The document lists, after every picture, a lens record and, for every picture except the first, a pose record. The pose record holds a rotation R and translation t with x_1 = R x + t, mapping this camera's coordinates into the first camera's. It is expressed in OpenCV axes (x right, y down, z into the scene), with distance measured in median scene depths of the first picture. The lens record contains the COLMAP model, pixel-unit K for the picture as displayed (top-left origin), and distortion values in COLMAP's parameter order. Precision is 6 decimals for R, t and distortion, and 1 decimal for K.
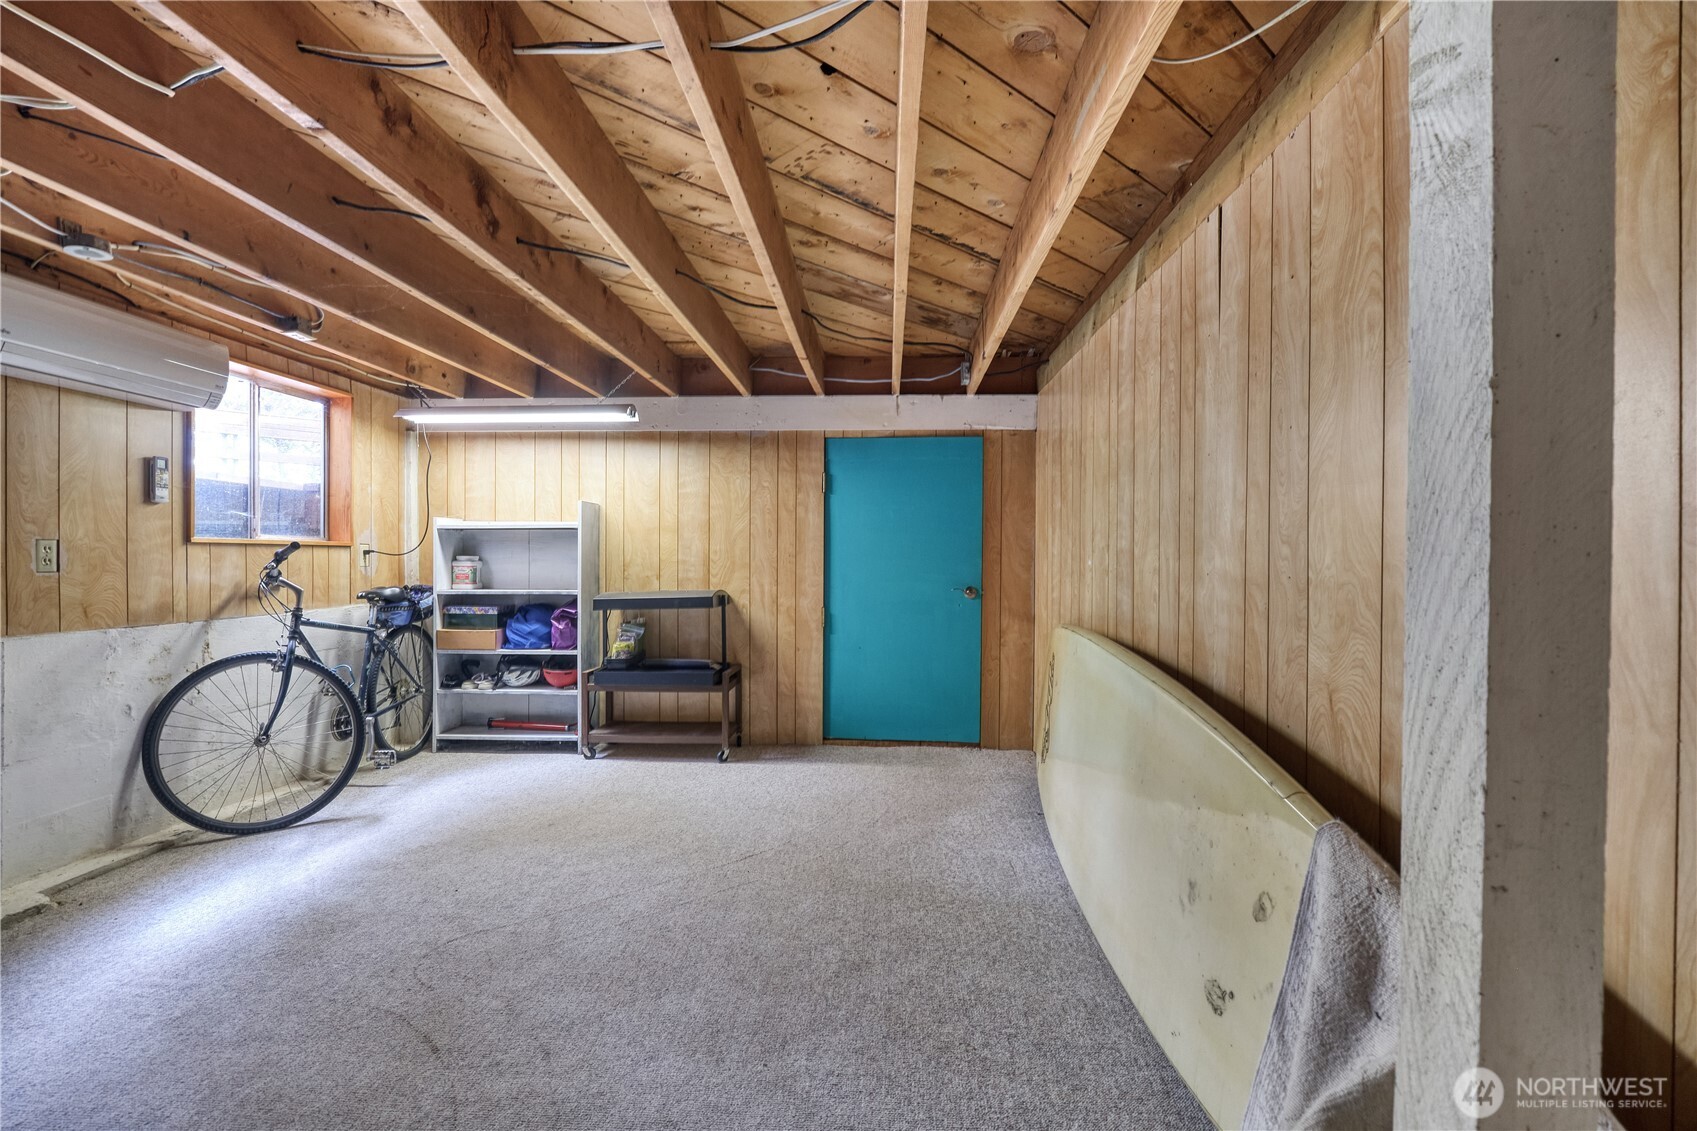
lens RADIAL K [[785.8, 0, 830.6], [0, 785.8, 570.2], [0, 0, 1]] dist [-0.001042, -0.000299]
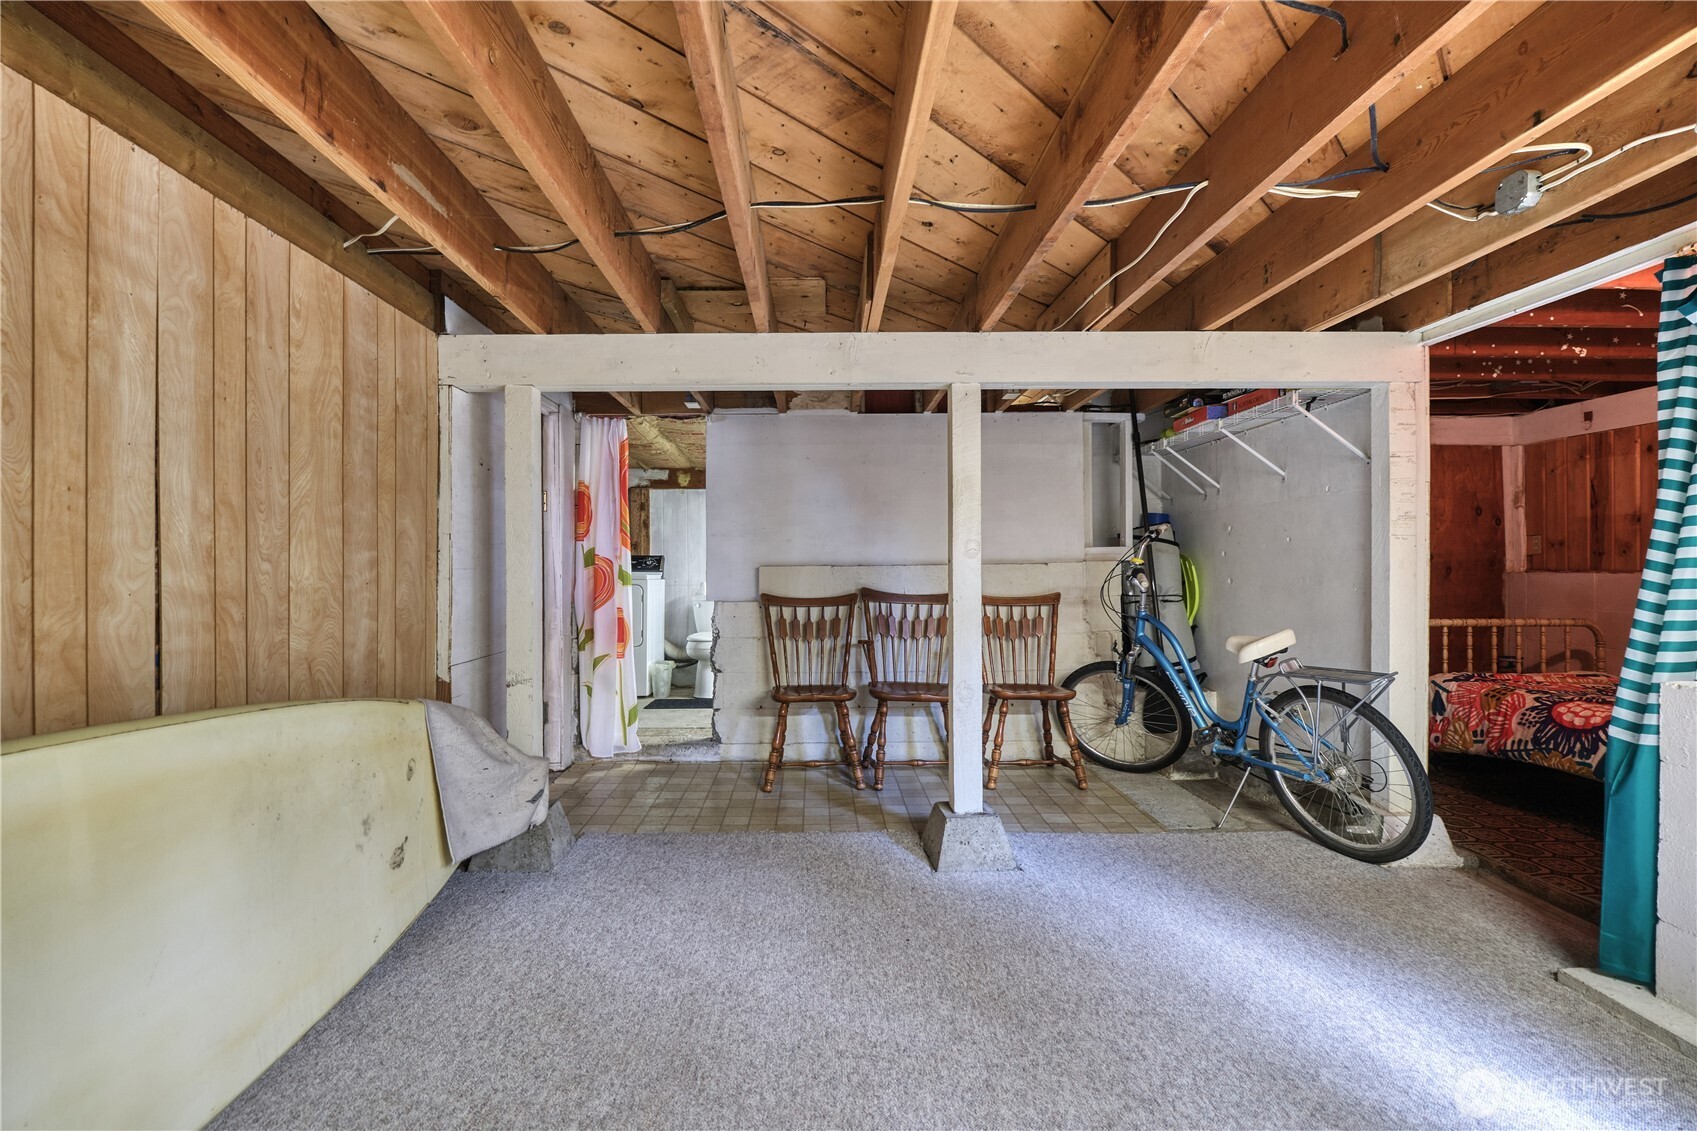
lens RADIAL K [[785.8, 0, 830.6], [0, 785.8, 570.2], [0, 0, 1]] dist [-0.001042, -0.000299]
pose [[-0.996971, -0.007317, -0.077427, -0.210994], [-0.008952, 0.999744, 0.020790, -0.054036], [0.077255, 0.021420, -0.996781, 2.354699]]
